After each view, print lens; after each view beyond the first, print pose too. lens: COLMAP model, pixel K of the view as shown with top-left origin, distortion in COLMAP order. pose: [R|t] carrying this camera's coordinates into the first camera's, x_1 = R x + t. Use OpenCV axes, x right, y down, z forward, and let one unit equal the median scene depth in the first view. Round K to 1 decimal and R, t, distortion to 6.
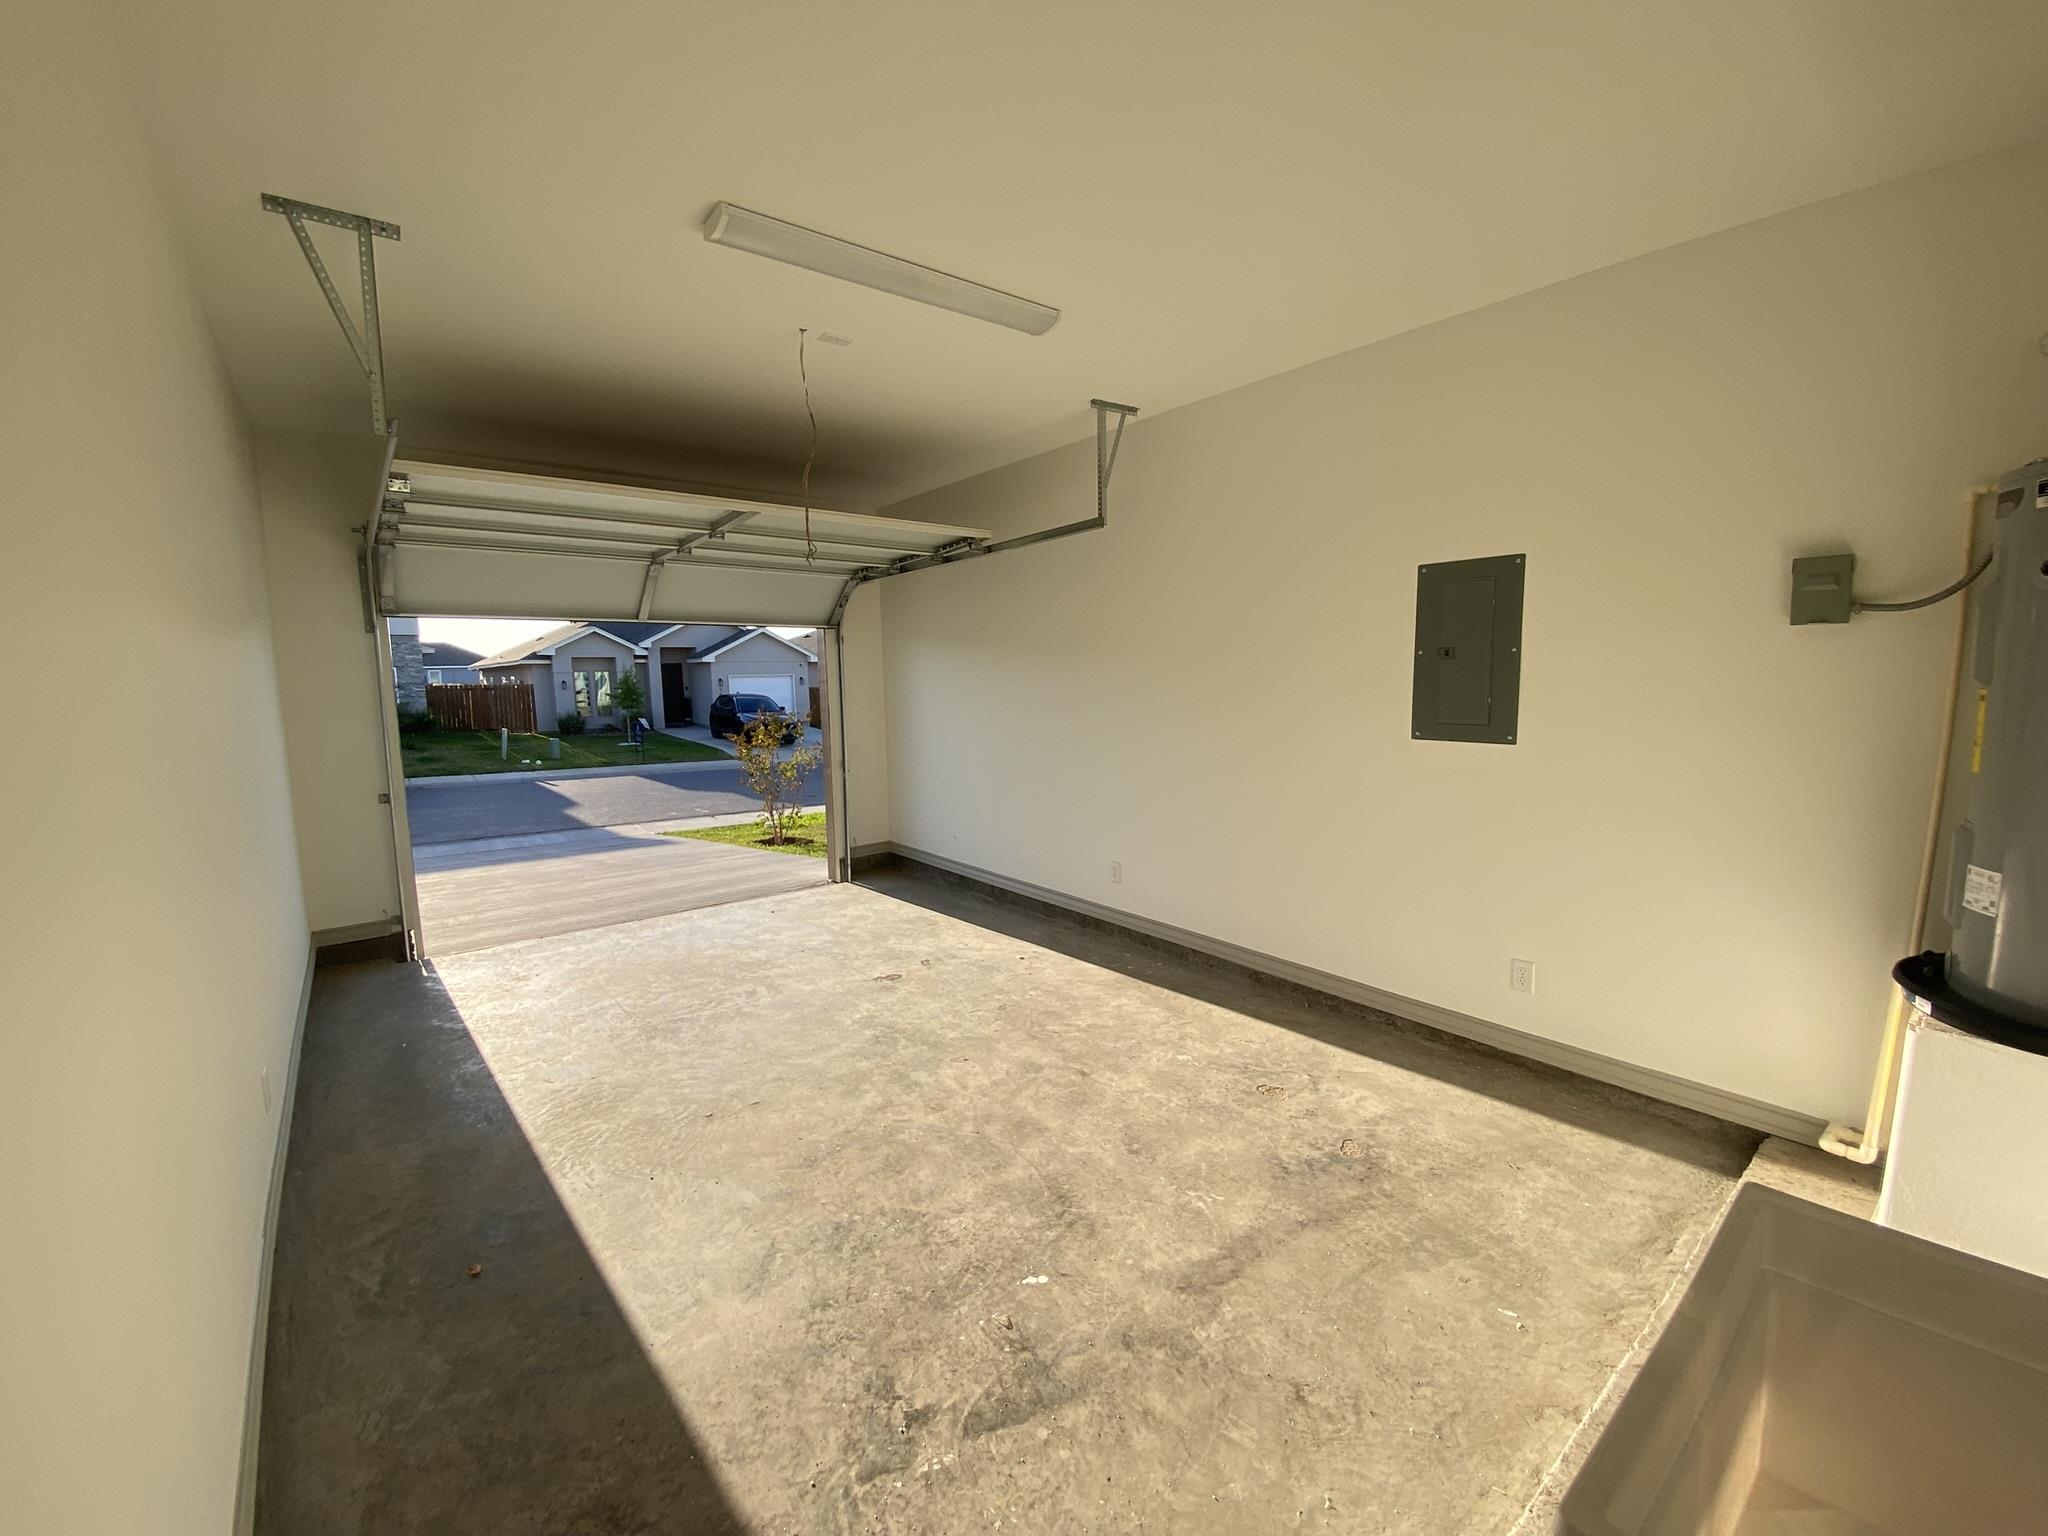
lens RADIAL K [[836.9, 0, 1016.0], [0, 836.9, 765.3], [0, 0, 1]] dist [0.011121, -0.018989]
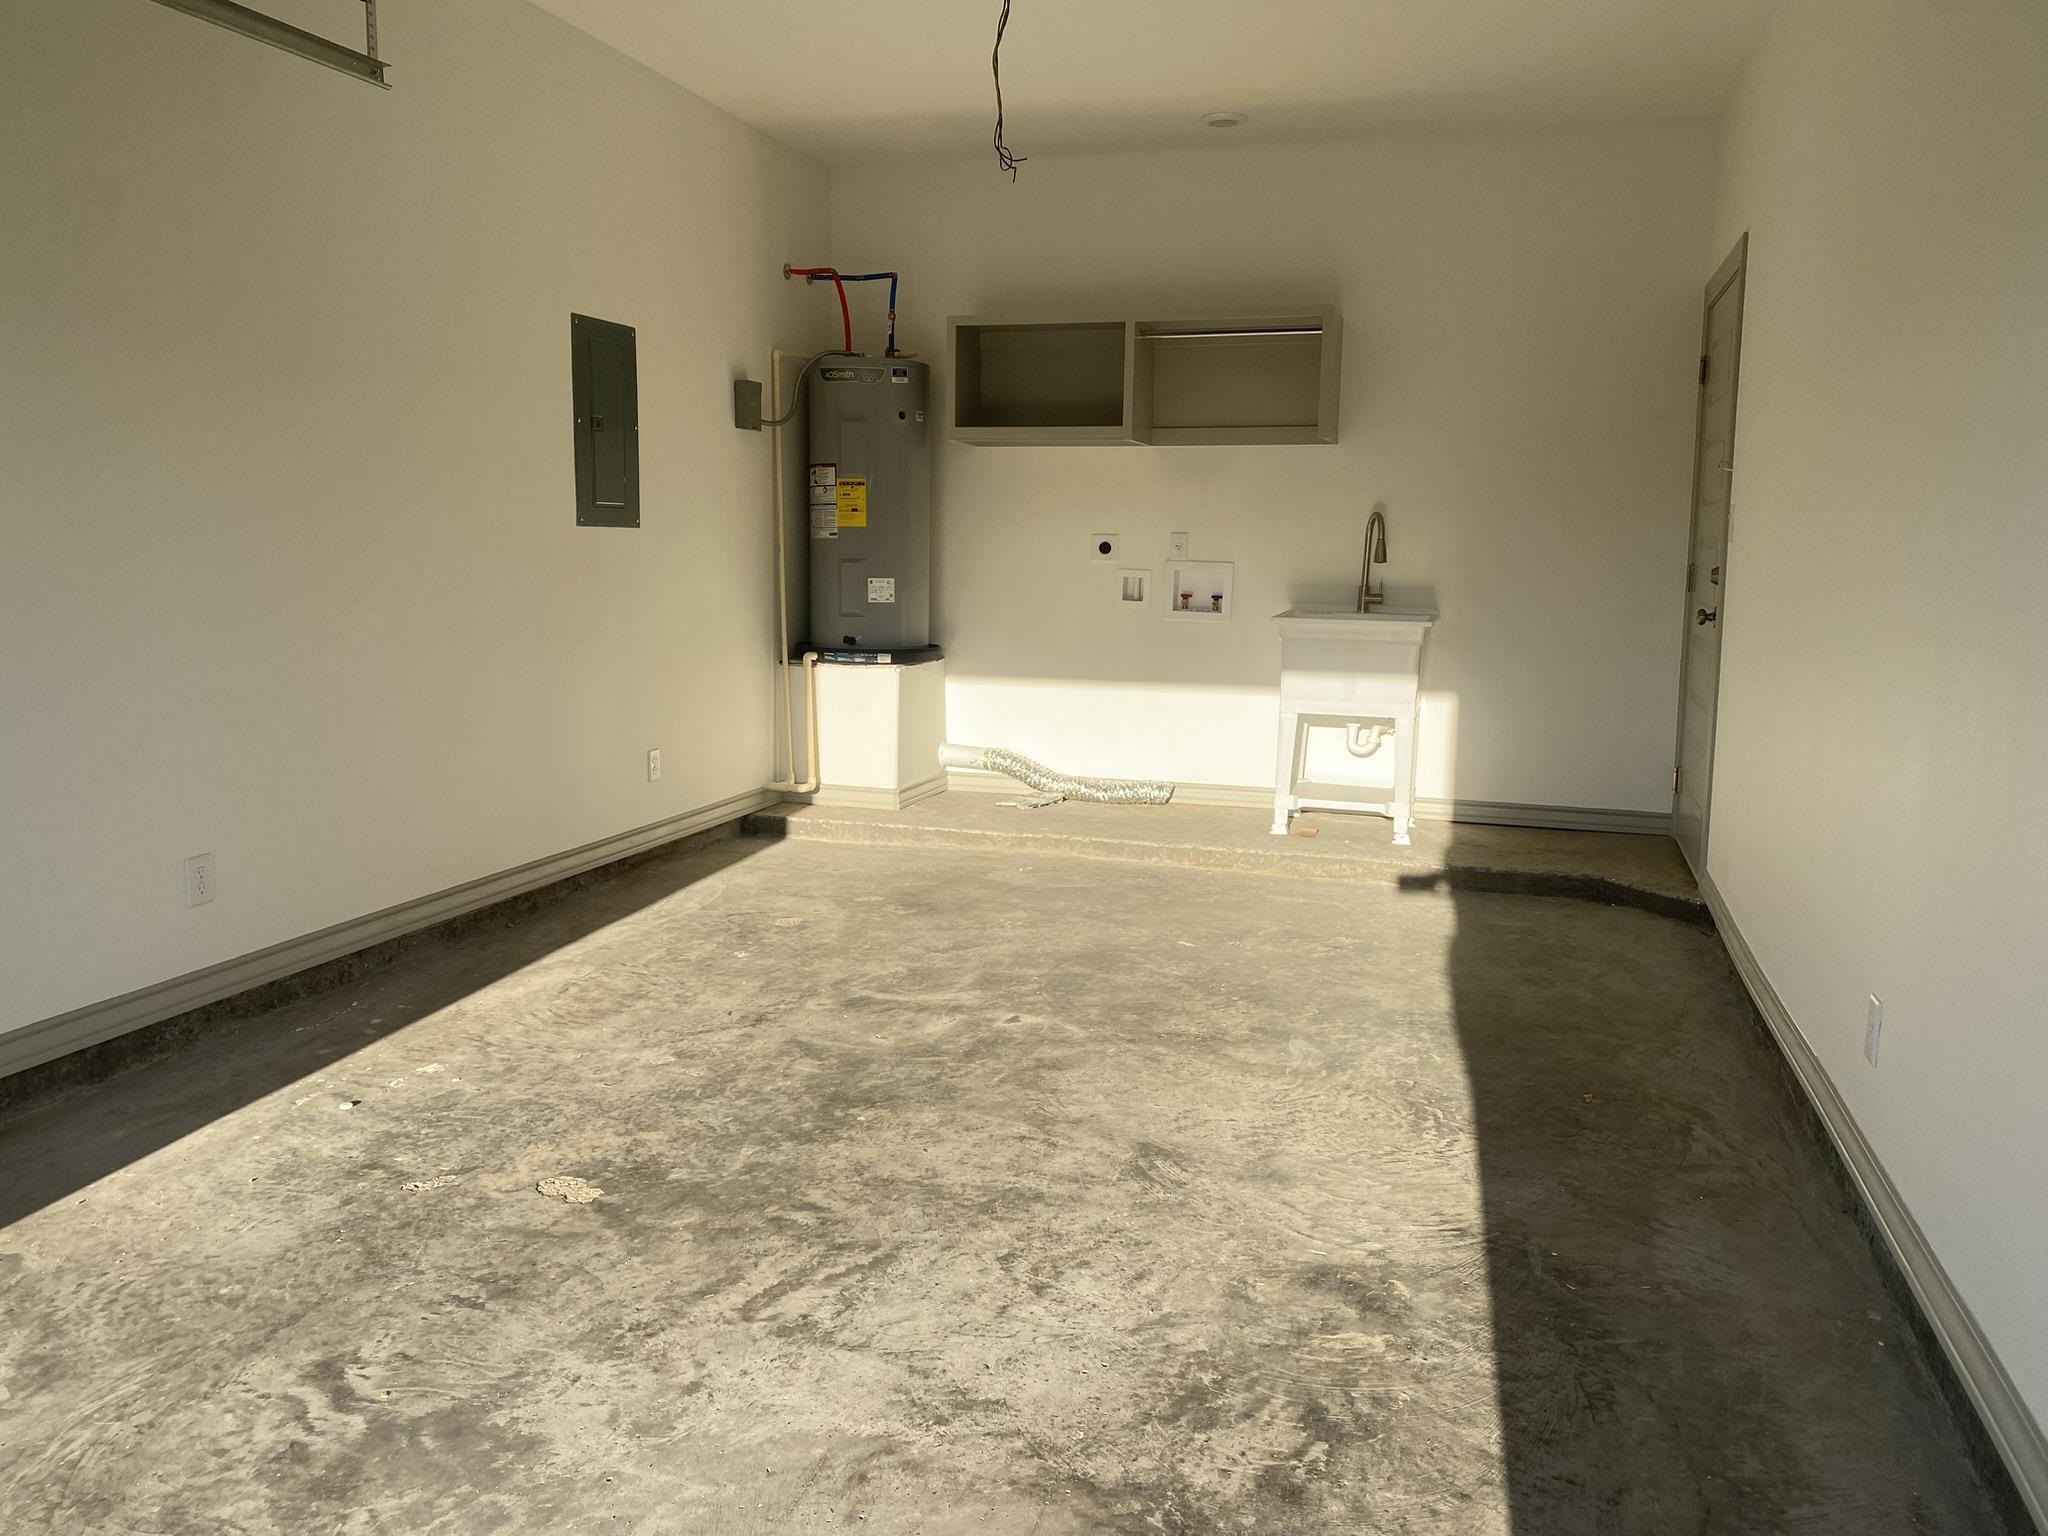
lens RADIAL K [[1579.3, 0, 1024.0], [0, 1579.3, 768.0], [0, 0, 1]] dist [0.092946, 0.001206]
pose [[-0.584512, -0.115134, 0.803175, -1.146301], [0.081743, 0.976489, 0.199468, -0.081487], [-0.807257, 0.182246, -0.561358, 1.672814]]
